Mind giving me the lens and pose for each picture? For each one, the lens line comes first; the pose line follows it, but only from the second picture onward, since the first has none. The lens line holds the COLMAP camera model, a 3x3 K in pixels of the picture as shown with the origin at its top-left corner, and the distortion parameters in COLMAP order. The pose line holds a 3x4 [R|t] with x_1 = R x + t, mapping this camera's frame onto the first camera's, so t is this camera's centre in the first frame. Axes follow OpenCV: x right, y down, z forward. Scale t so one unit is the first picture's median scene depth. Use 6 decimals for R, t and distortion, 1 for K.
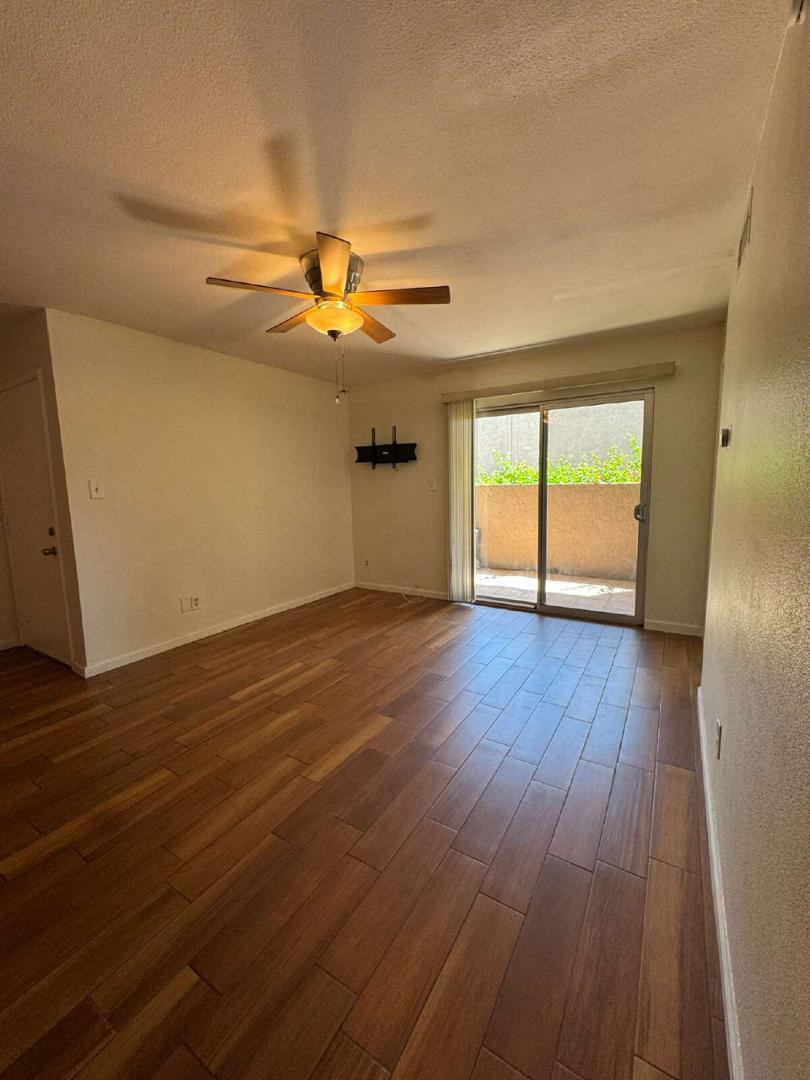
lens RADIAL K [[430.7, 0, 407.0], [0, 430.7, 540.0], [0, 0, 1]] dist [-0.003485, -0.000341]
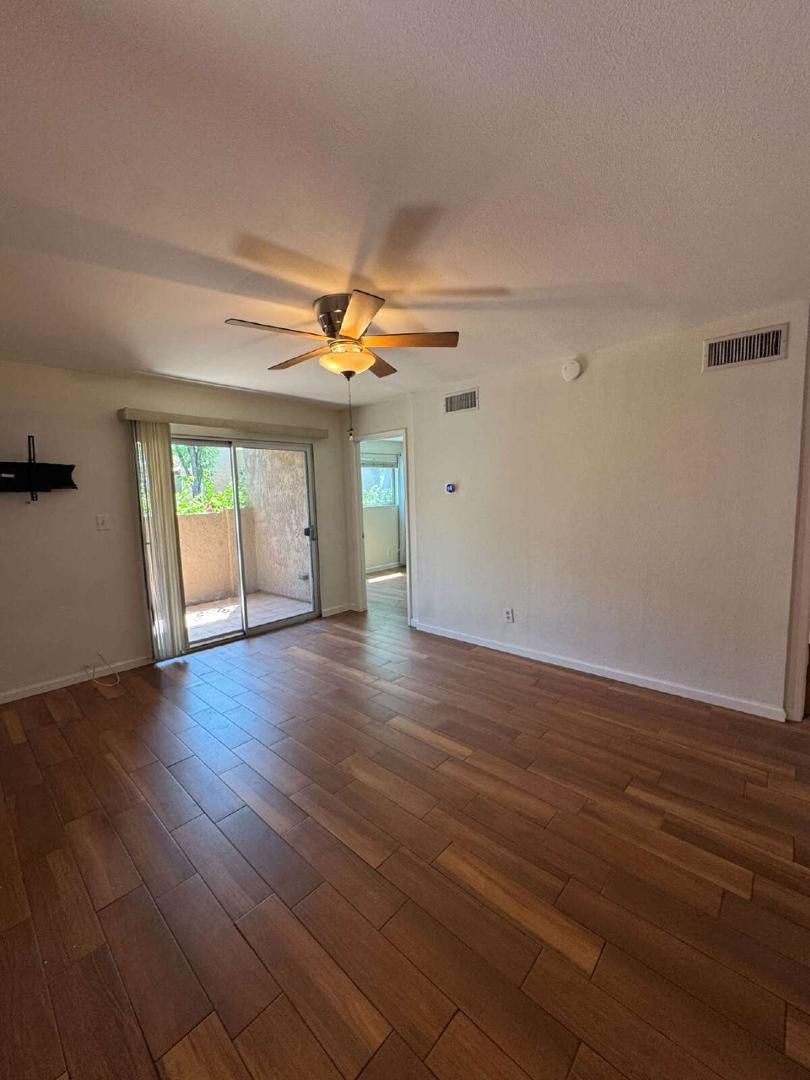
lens RADIAL K [[430.7, 0, 405.5], [0, 430.7, 539.4], [0, 0, 1]] dist [-0.003485, -0.000341]
pose [[0.186783, -0.083346, 0.978859, -0.741165], [0.151028, 0.986986, 0.055219, -0.076651], [-0.970723, 0.137521, 0.196940, 0.446339]]
